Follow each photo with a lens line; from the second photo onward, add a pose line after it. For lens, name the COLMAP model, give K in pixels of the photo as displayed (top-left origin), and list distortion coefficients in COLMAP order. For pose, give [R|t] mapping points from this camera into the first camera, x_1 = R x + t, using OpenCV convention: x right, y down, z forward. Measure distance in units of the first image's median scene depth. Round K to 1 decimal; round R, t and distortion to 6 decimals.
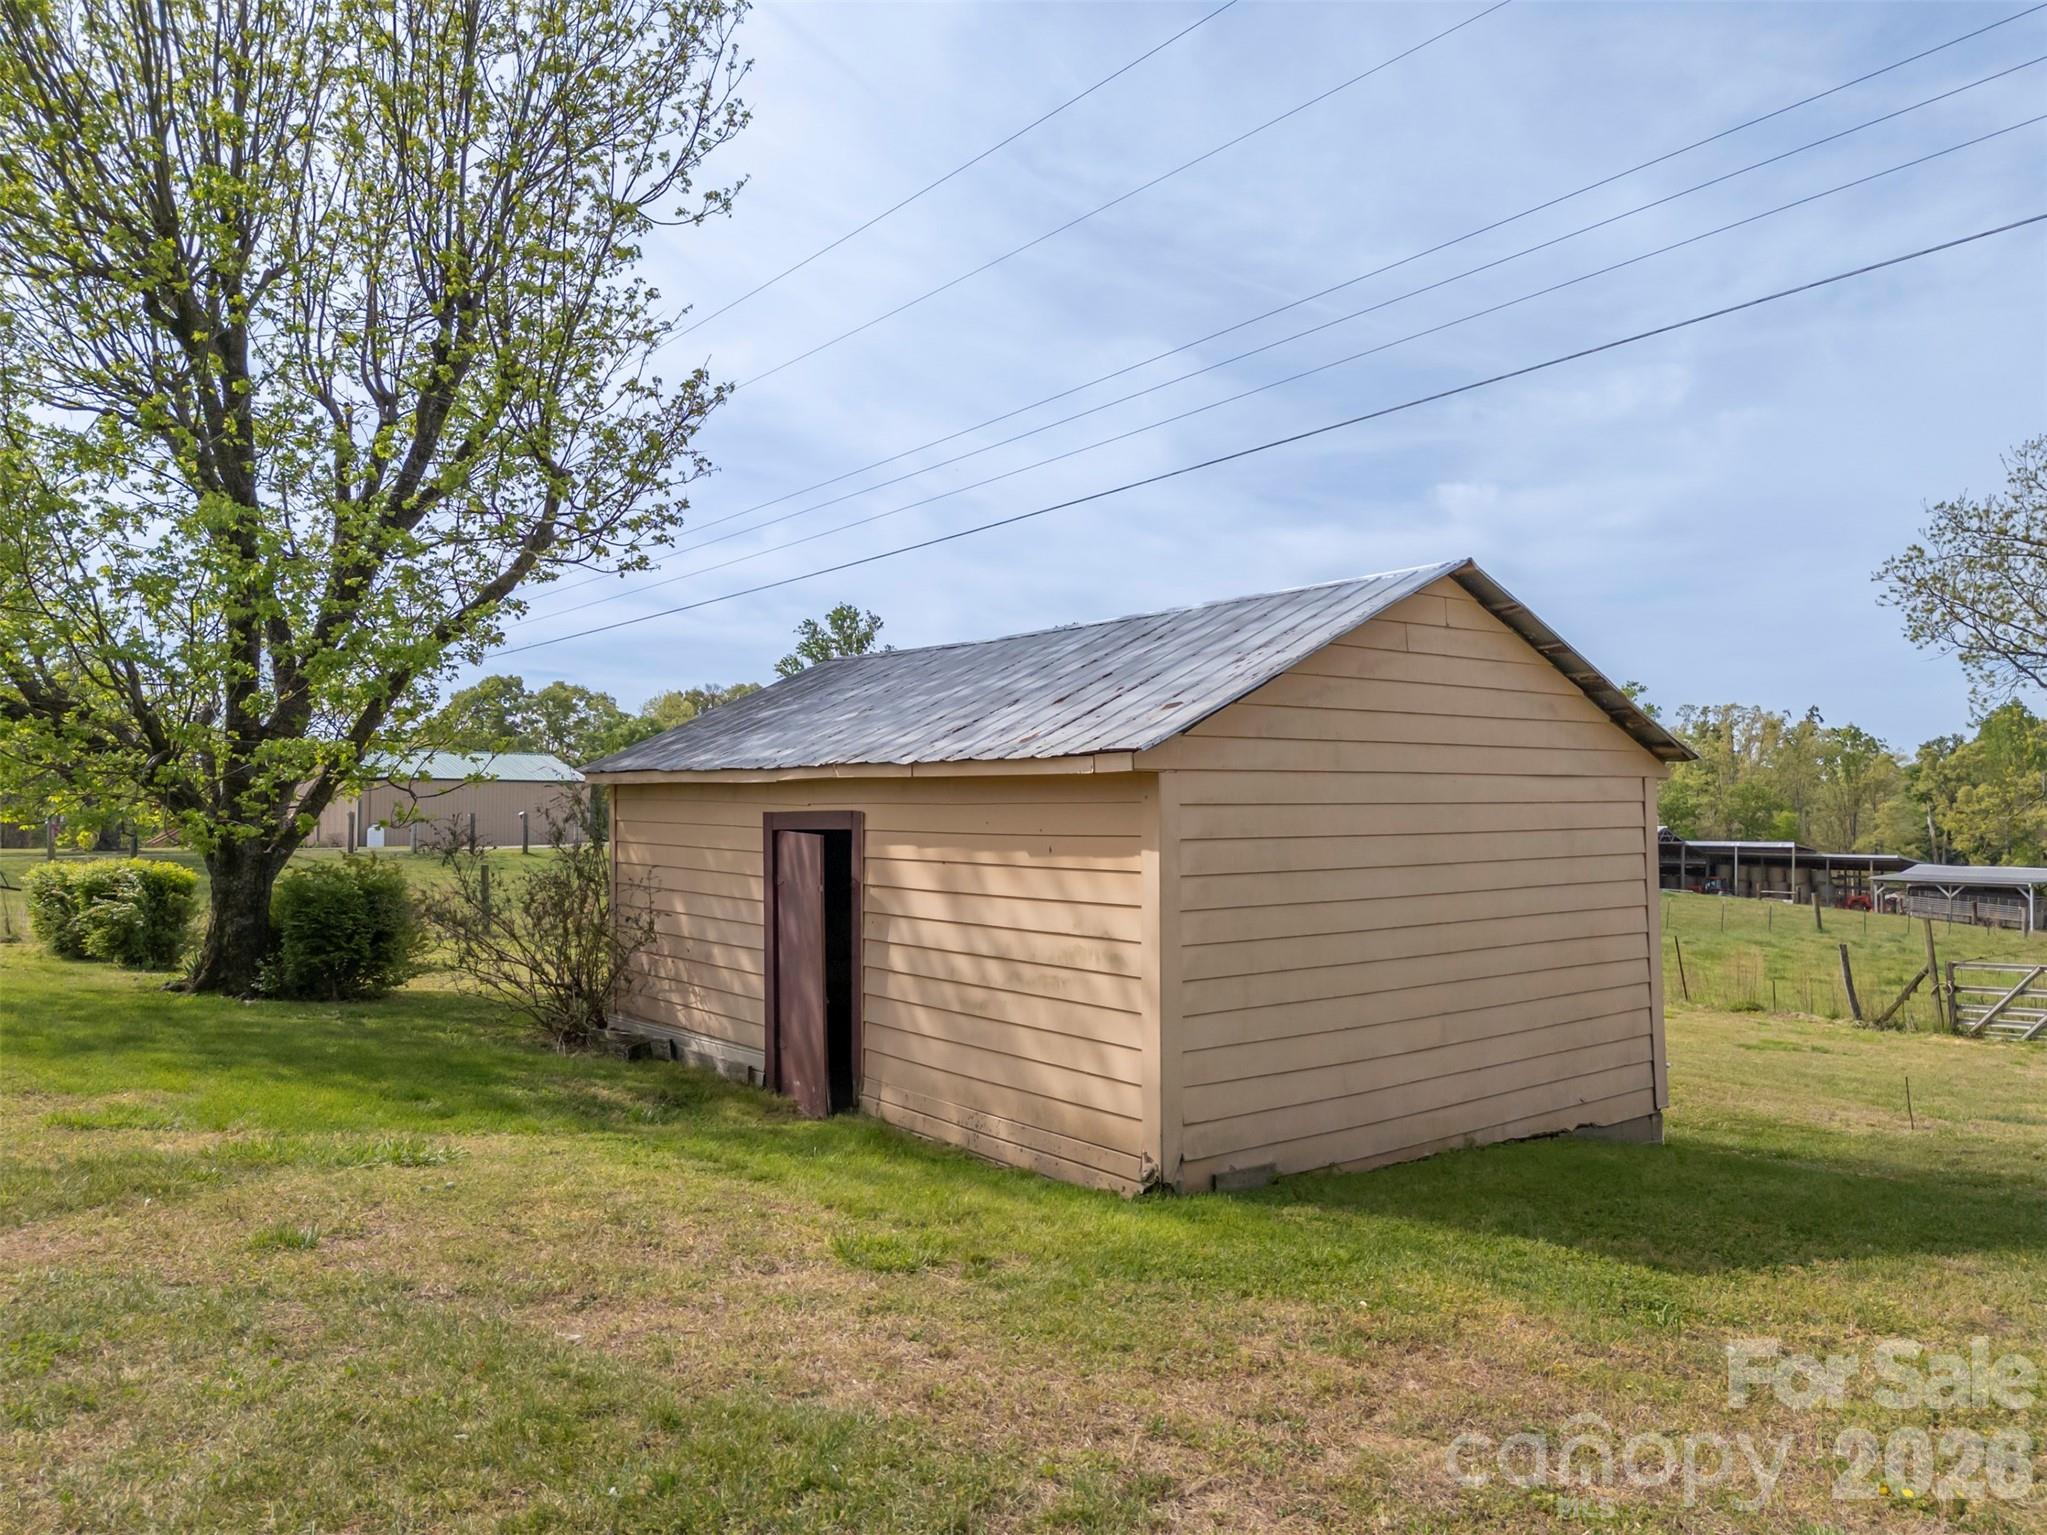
lens RADIAL K [[1482.8, 0, 1023.5], [0, 1482.8, 767.5], [0, 0, 1]] dist [0.081569, -0.046826]
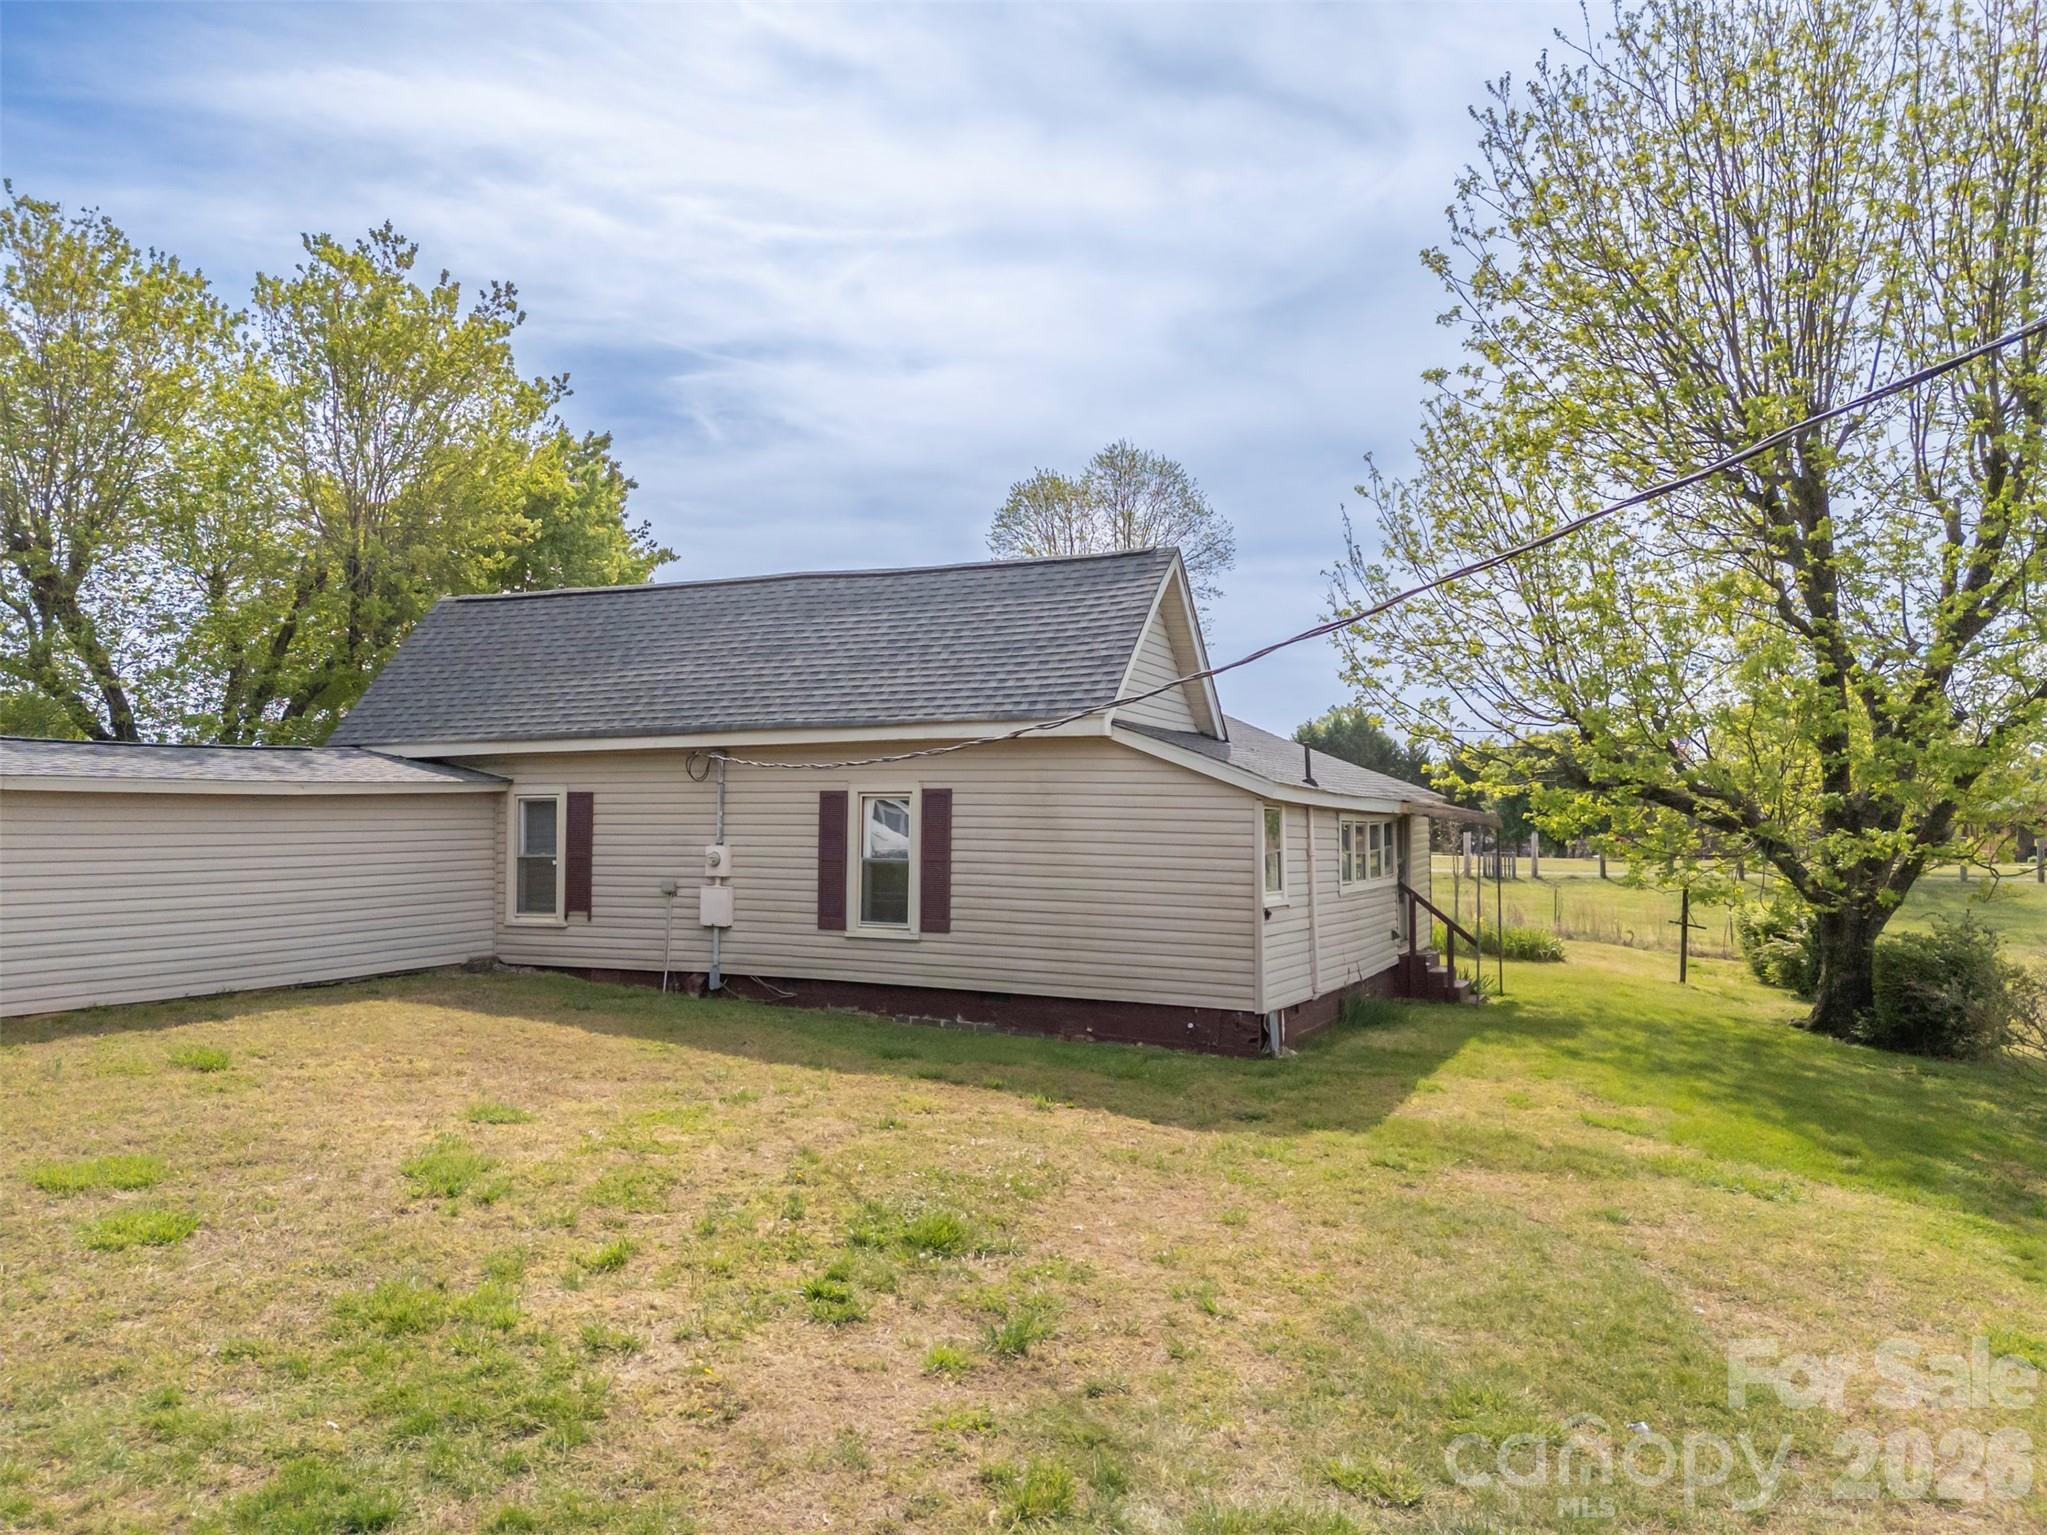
lens RADIAL K [[1482.8, 0, 1023.5], [0, 1482.8, 767.5], [0, 0, 1]] dist [0.081569, -0.046826]
pose [[0.470655, -0.030744, -0.881782, 0.232296], [0.029326, 0.999386, -0.019192, -0.057742], [0.881830, -0.016826, 0.471267, -0.119601]]
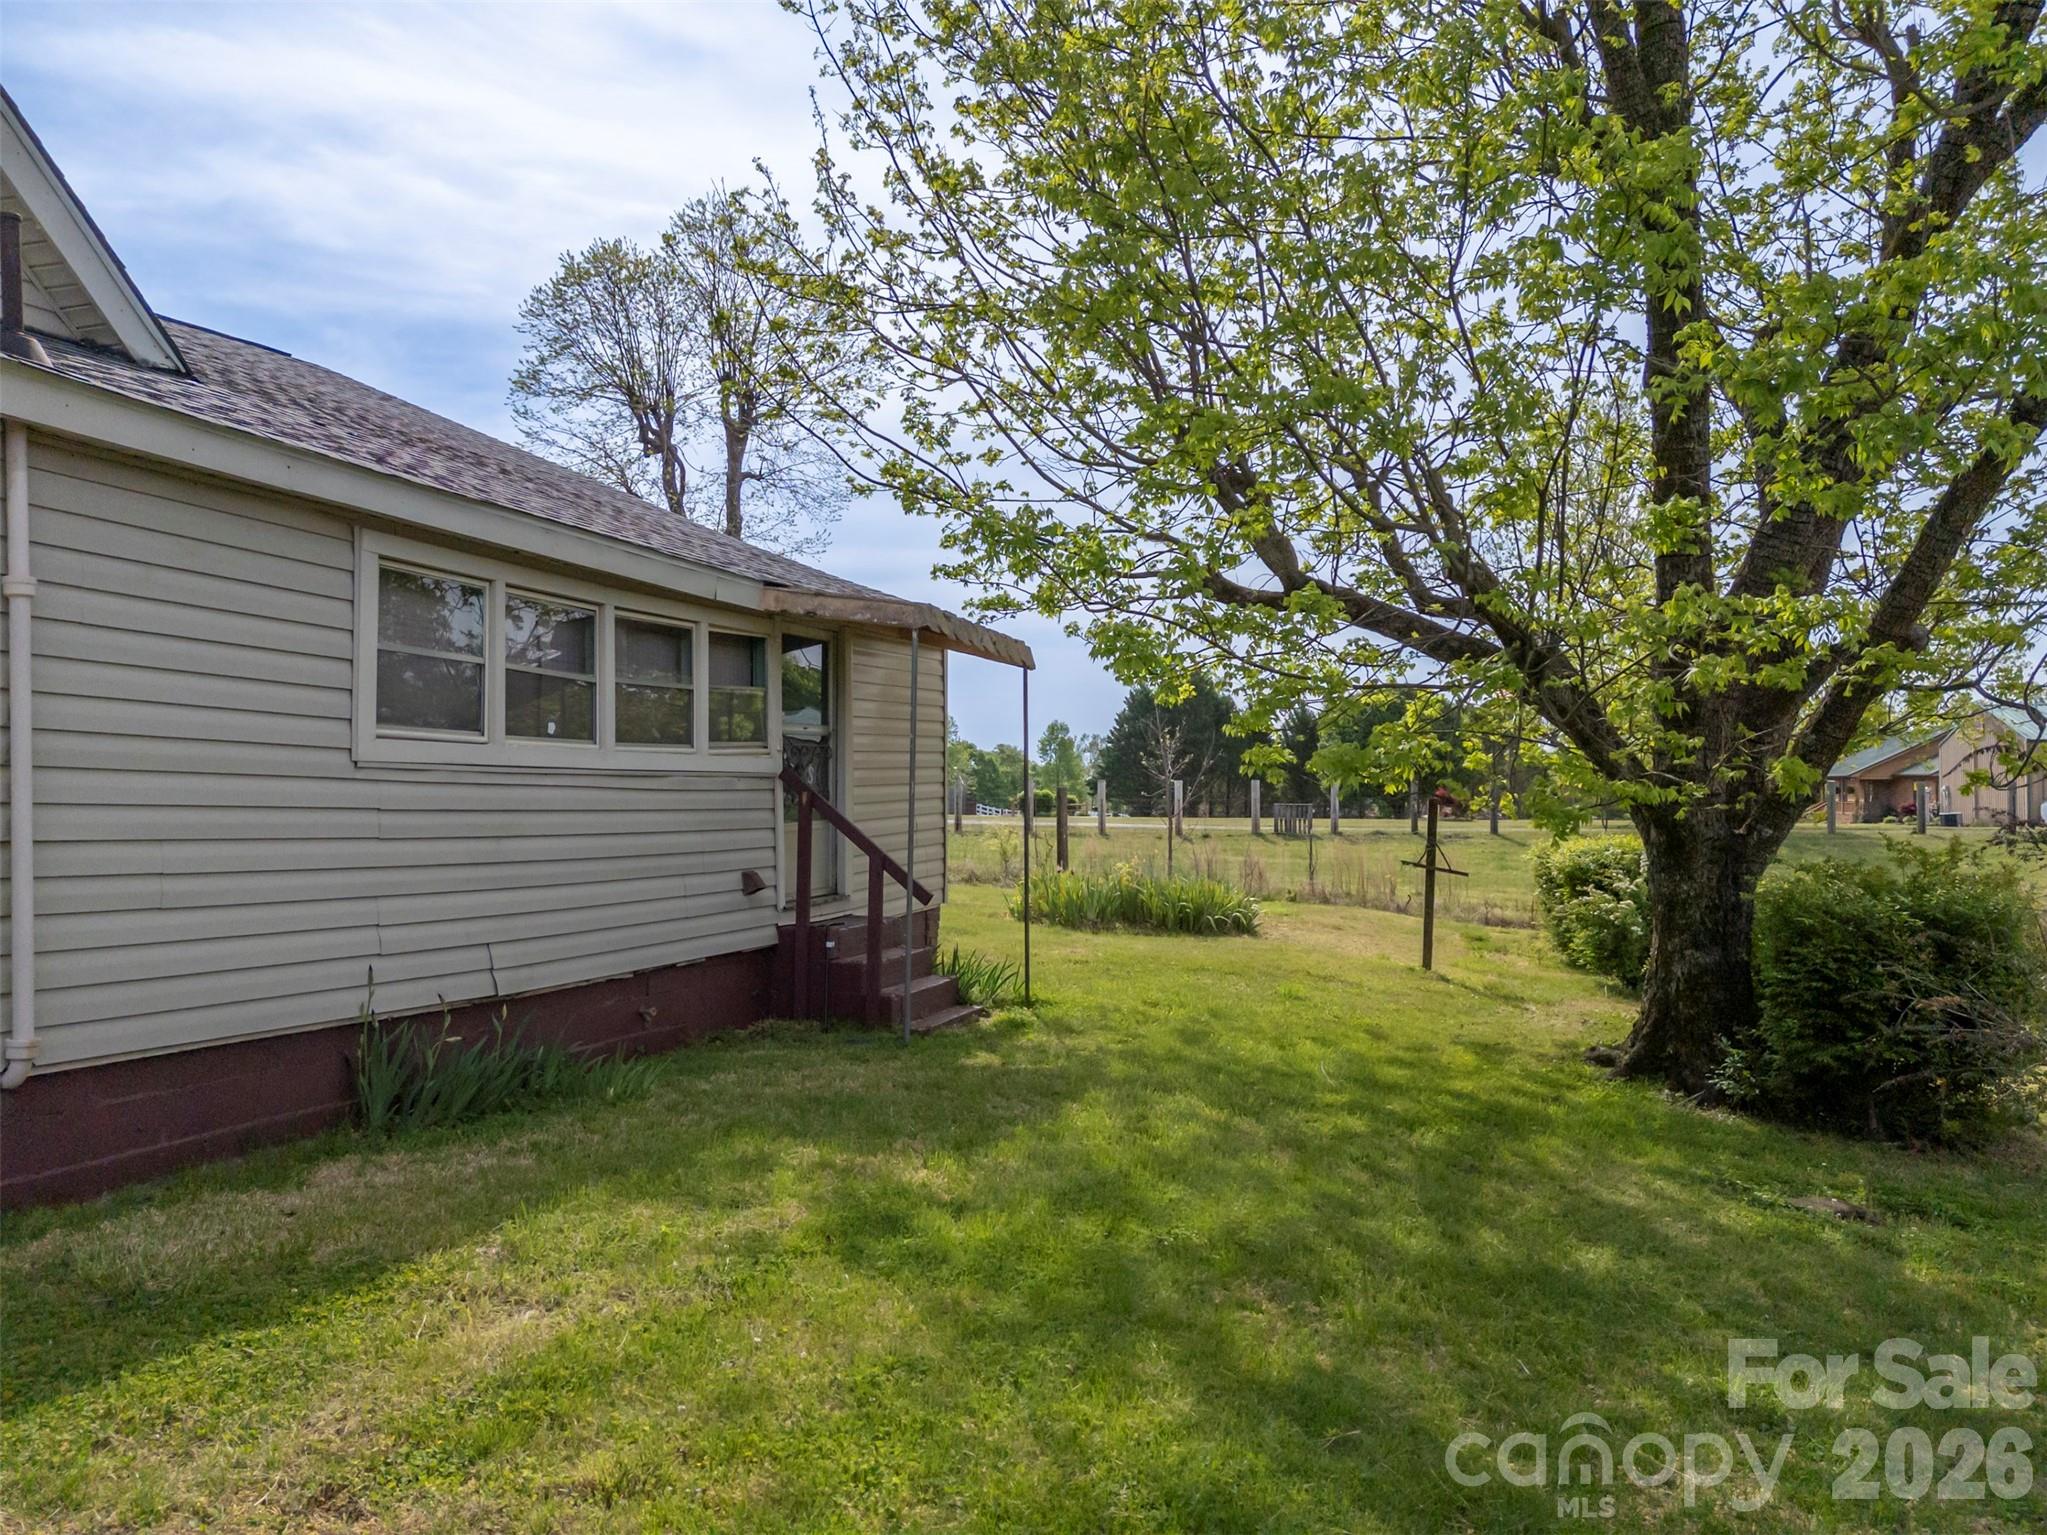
lens RADIAL K [[1398.9, 0, 952.6], [0, 1398.9, 762.3], [0, 0, 1]] dist [0.050697, -0.007190]
pose [[0.481815, -0.030446, -0.875744, -0.194418], [0.036565, 0.999224, -0.014621, 0.028668], [0.875510, -0.024976, 0.482554, 0.523741]]
